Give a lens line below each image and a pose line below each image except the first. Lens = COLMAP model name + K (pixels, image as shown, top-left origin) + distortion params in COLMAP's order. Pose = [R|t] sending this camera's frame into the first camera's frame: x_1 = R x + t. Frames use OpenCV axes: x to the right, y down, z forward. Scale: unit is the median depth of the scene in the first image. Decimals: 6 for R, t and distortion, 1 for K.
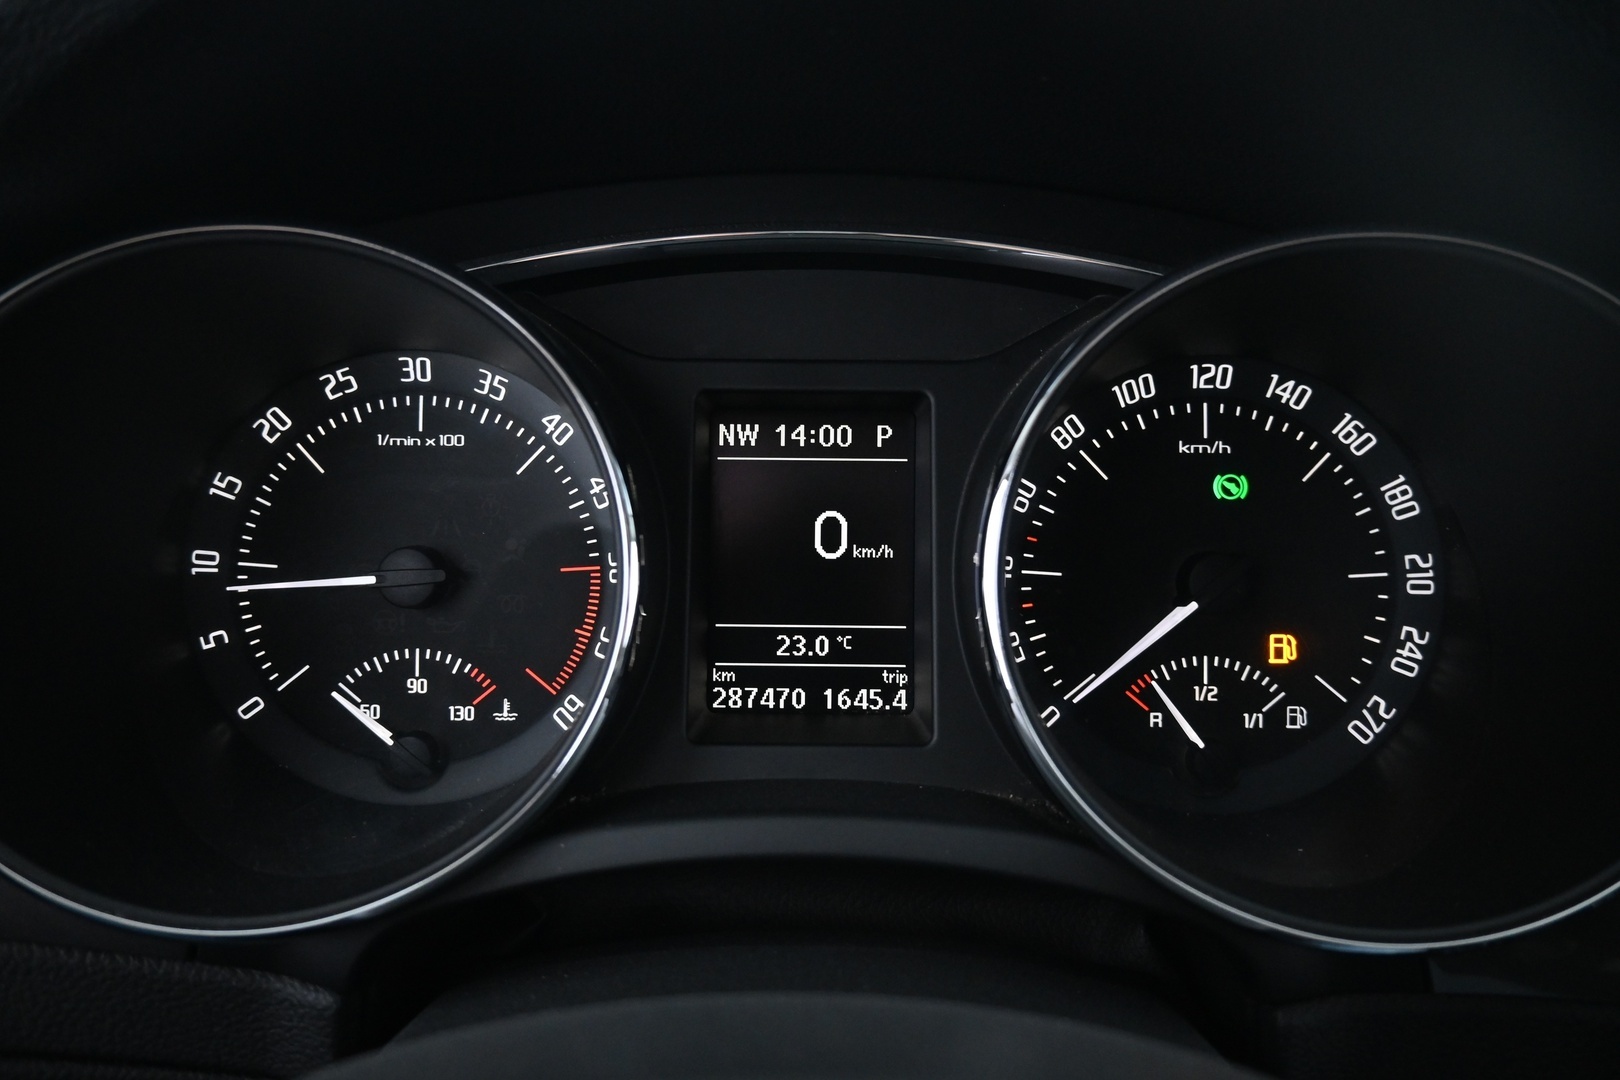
lens RADIAL K [[1113.7, 0, 810.0], [0, 1113.7, 540.0], [0, 0, 1]] dist [-0.003782, -0.007800]
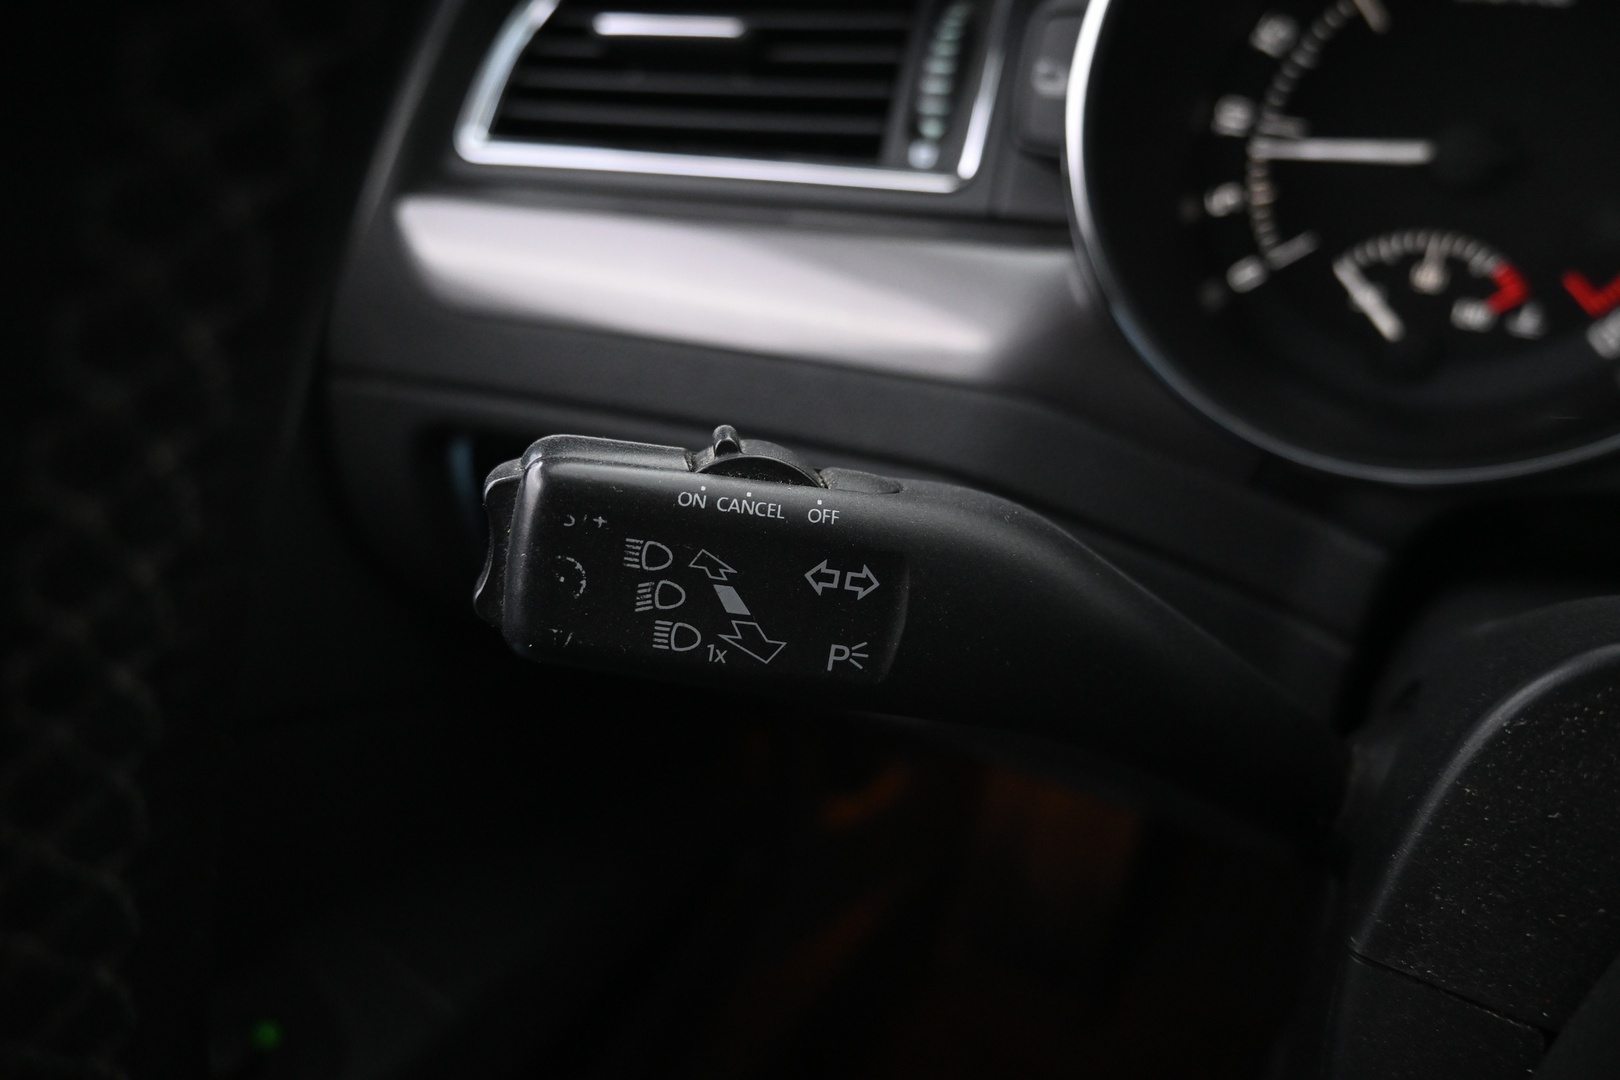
lens RADIAL K [[1113.7, 0, 810.0], [0, 1113.7, 540.0], [0, 0, 1]] dist [-0.003782, -0.007800]
pose [[0.861908, 0.253174, -0.439337, -0.335232], [-0.112033, 0.940103, 0.321956, 0.095673], [0.494533, -0.228276, 0.838646, -0.102416]]
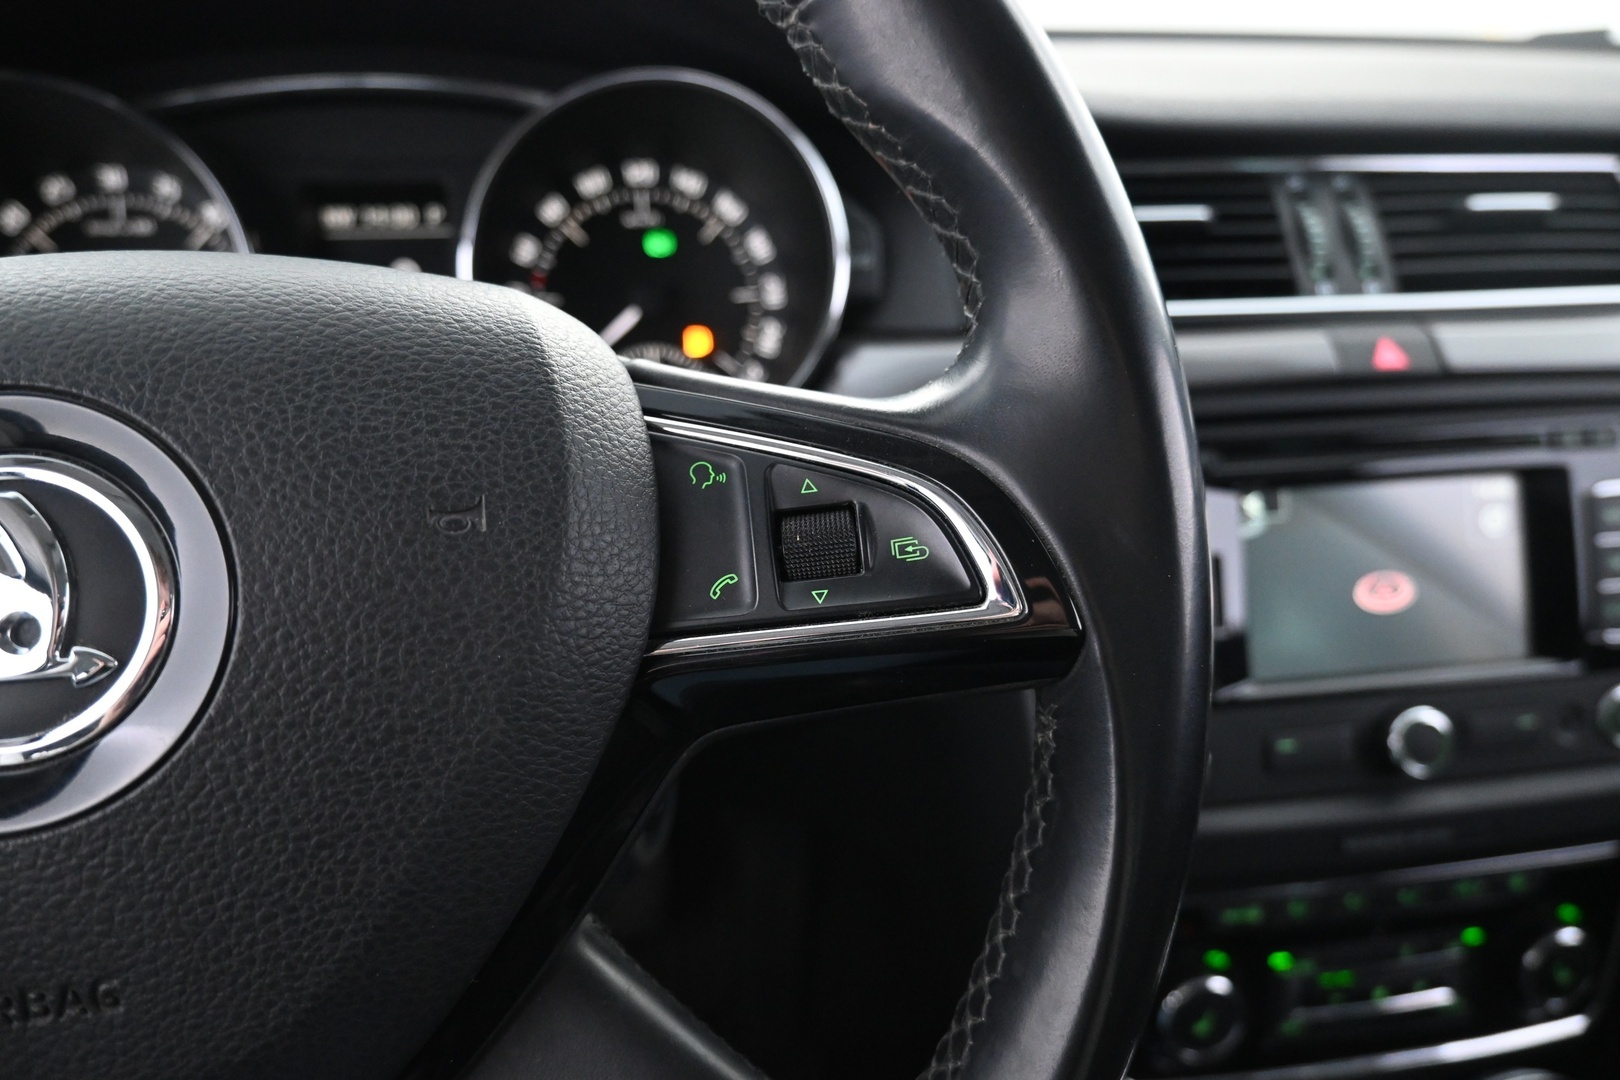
lens RADIAL K [[1113.7, 0, 810.0], [0, 1113.7, 540.0], [0, 0, 1]] dist [-0.003782, -0.007800]
pose [[0.984286, -0.069563, 0.162304, 0.299817], [0.056784, 0.995006, 0.082091, 0.263364], [-0.167204, -0.071585, 0.983320, -0.674097]]
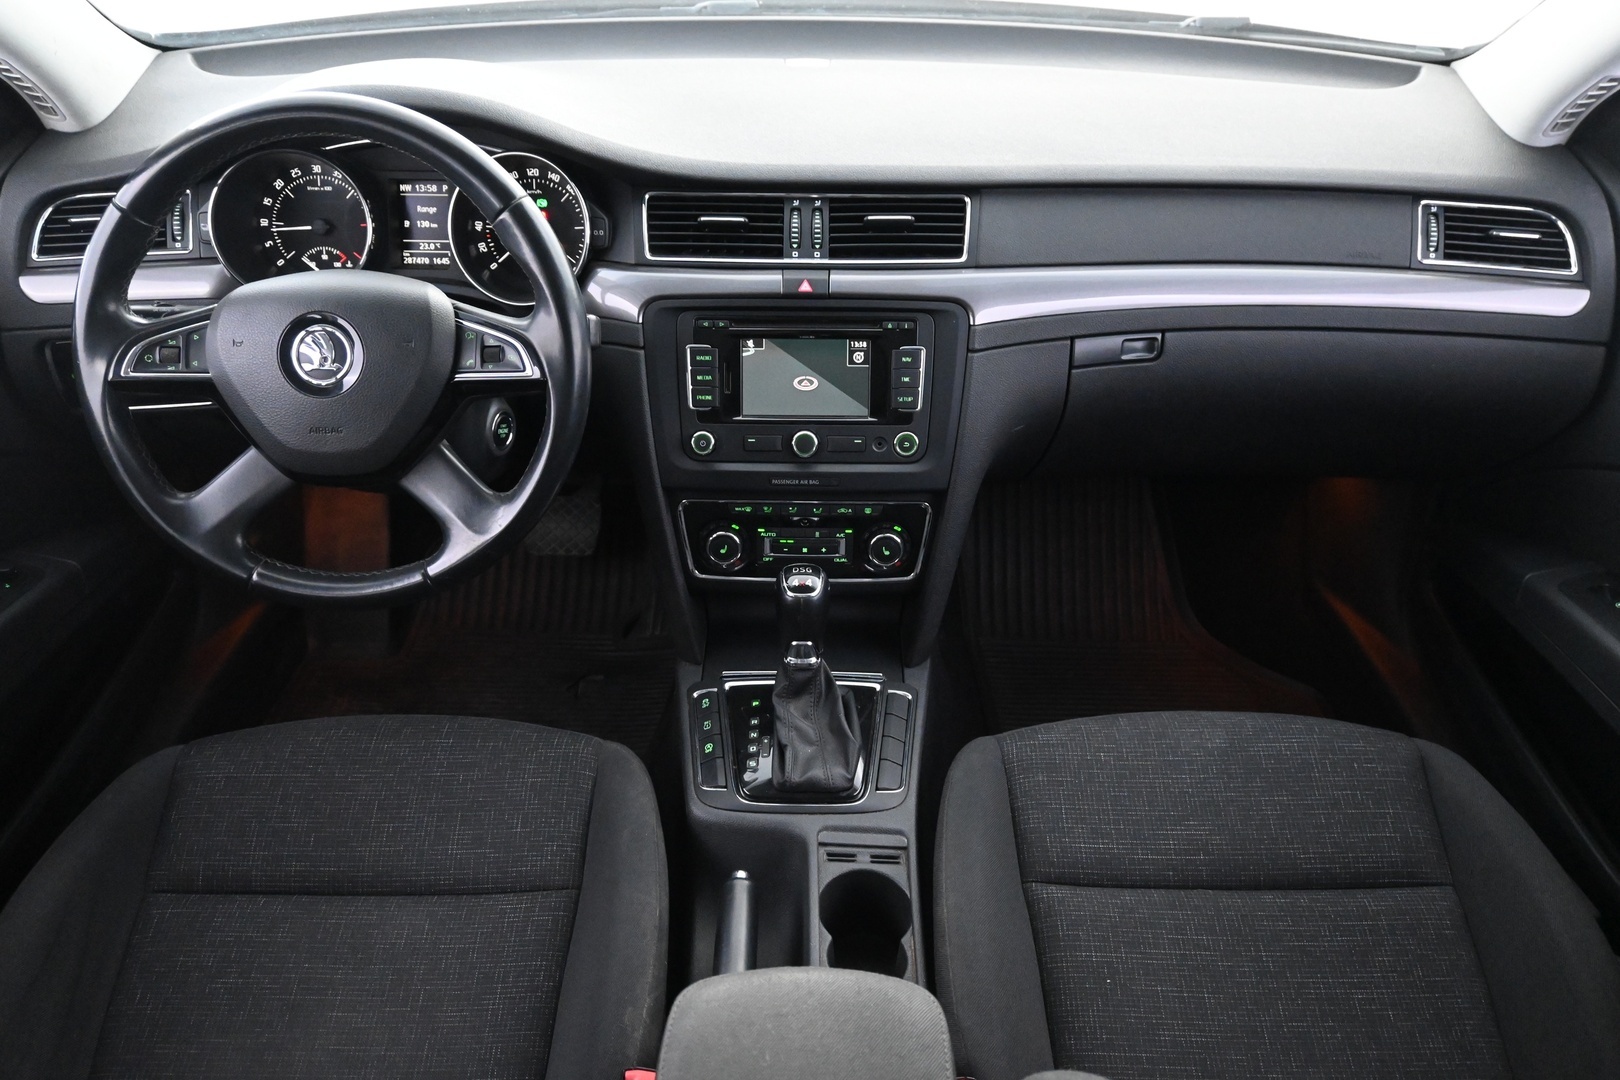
lens RADIAL K [[1329.1, 0, 810.0], [0, 1329.1, 540.0], [0, 0, 1]] dist [0.009123, -0.009419]
pose [[0.999975, 0.003674, 0.006028, 1.246459], [-0.005139, 0.964288, 0.264807, -0.142884], [-0.004840, -0.264831, 0.964283, -3.549997]]
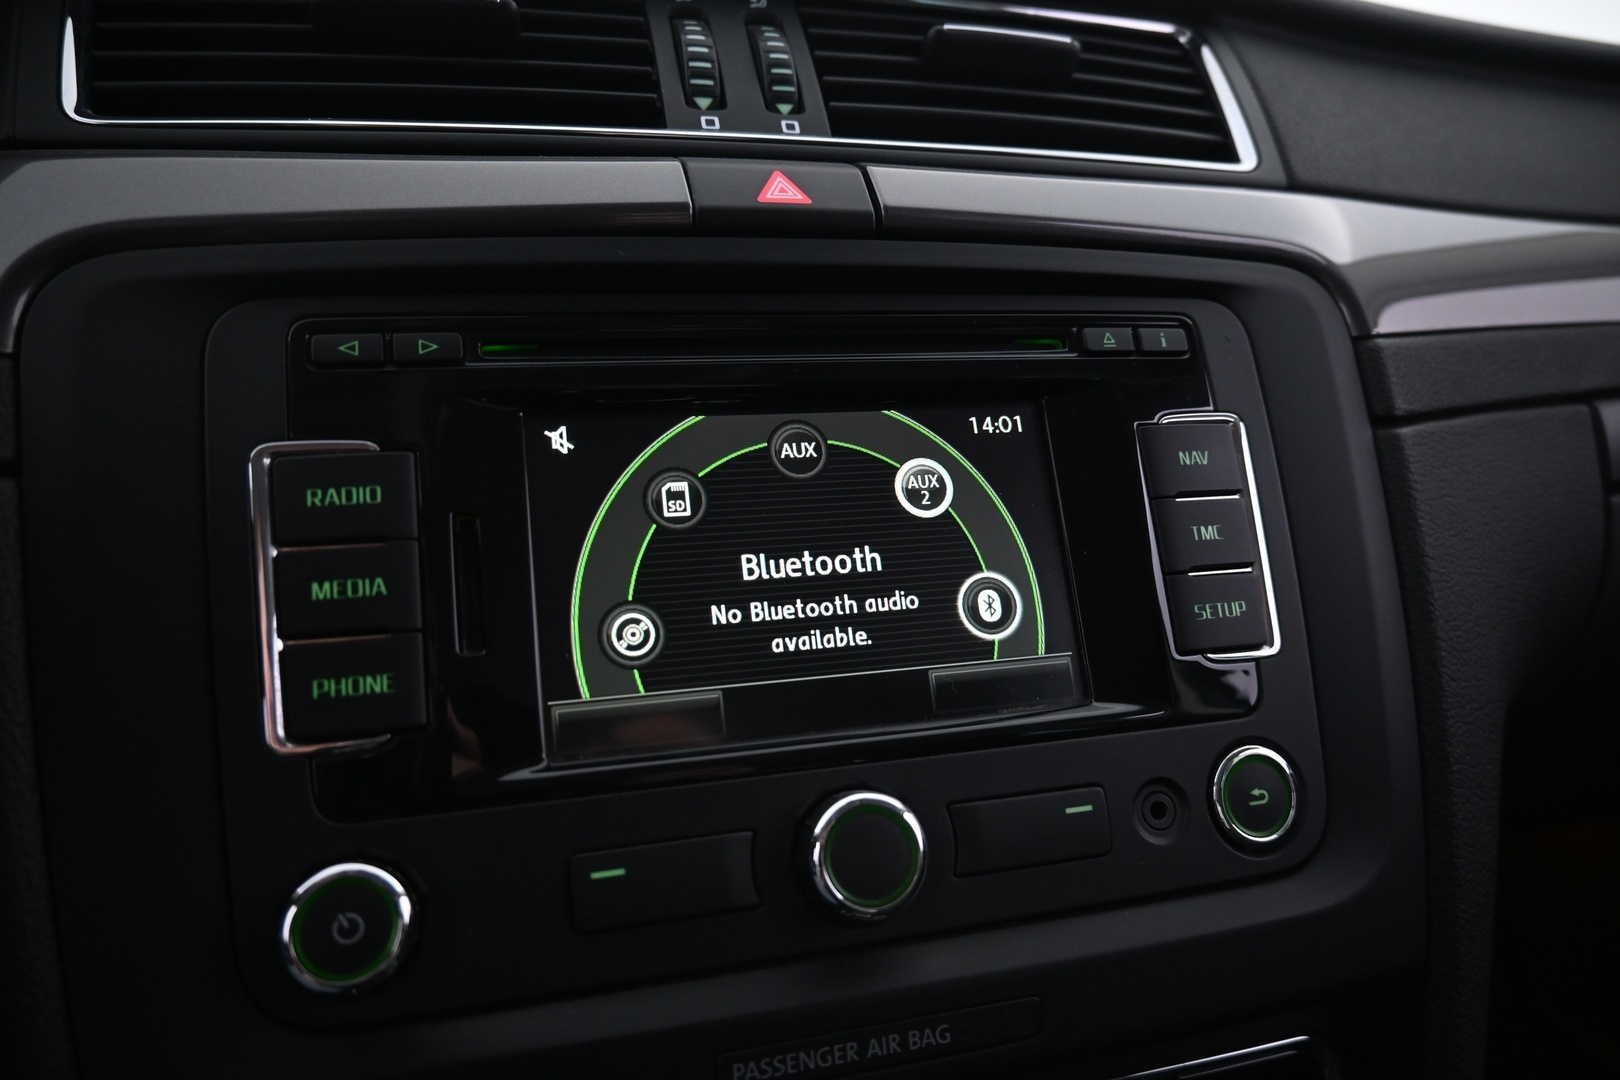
lens RADIAL K [[1113.7, 0, 810.0], [0, 1113.7, 540.0], [0, 0, 1]] dist [-0.003782, -0.007800]
pose [[0.958474, -0.060111, 0.278771, 1.025730], [0.096399, 0.988283, -0.118337, 0.548091], [-0.268392, 0.140296, 0.953039, -0.176099]]
